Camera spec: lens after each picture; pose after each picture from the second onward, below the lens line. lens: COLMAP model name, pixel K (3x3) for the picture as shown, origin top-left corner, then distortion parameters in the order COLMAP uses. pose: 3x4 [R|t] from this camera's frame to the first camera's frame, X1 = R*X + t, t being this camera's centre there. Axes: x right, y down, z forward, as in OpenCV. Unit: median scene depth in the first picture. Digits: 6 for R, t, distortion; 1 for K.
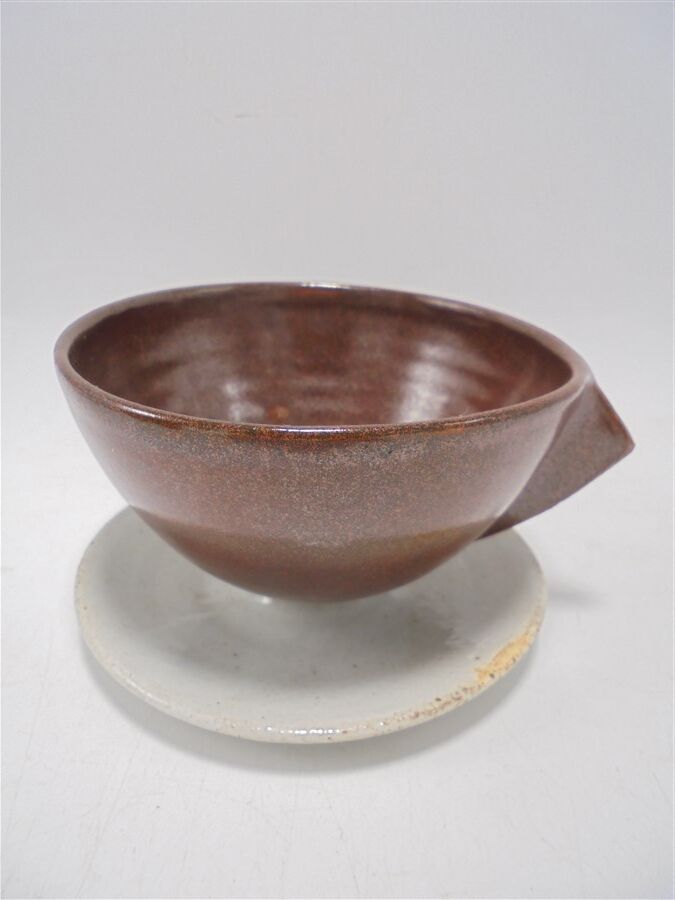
lens RADIAL K [[672.8, 0, 334.9], [0, 672.8, 449.7], [0, 0, 1]] dist [-0.056124, 0.037916]
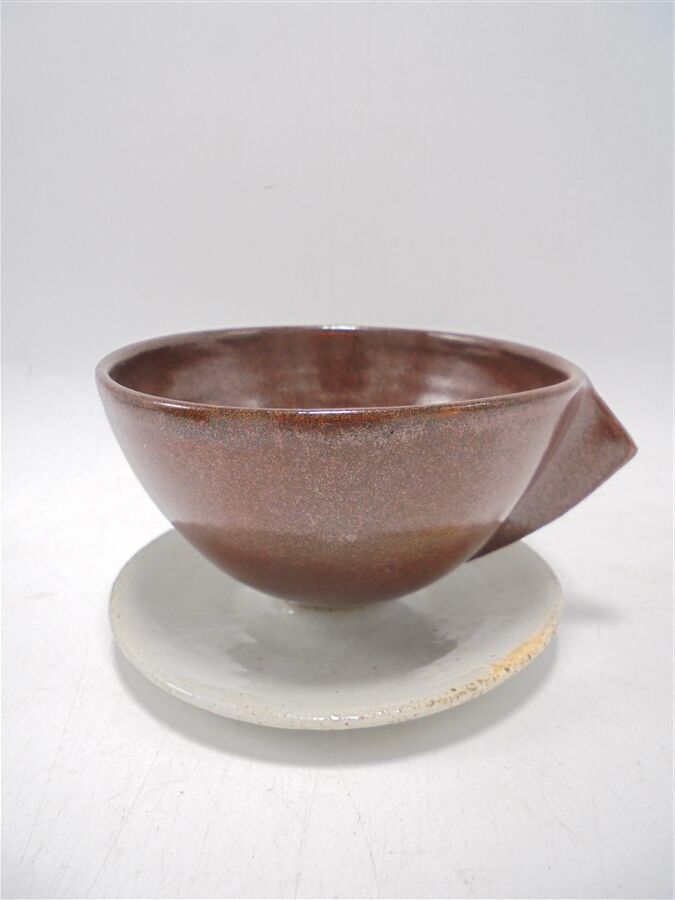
lens RADIAL K [[672.8, 0, 337.5], [0, 672.8, 449.8], [0, 0, 1]] dist [-0.056124, 0.037916]
pose [[0.998263, -0.025150, -0.053286, 0.041113], [0.018138, 0.991583, -0.128197, 0.138106], [0.056062, 0.127008, 0.990316, -0.072811]]
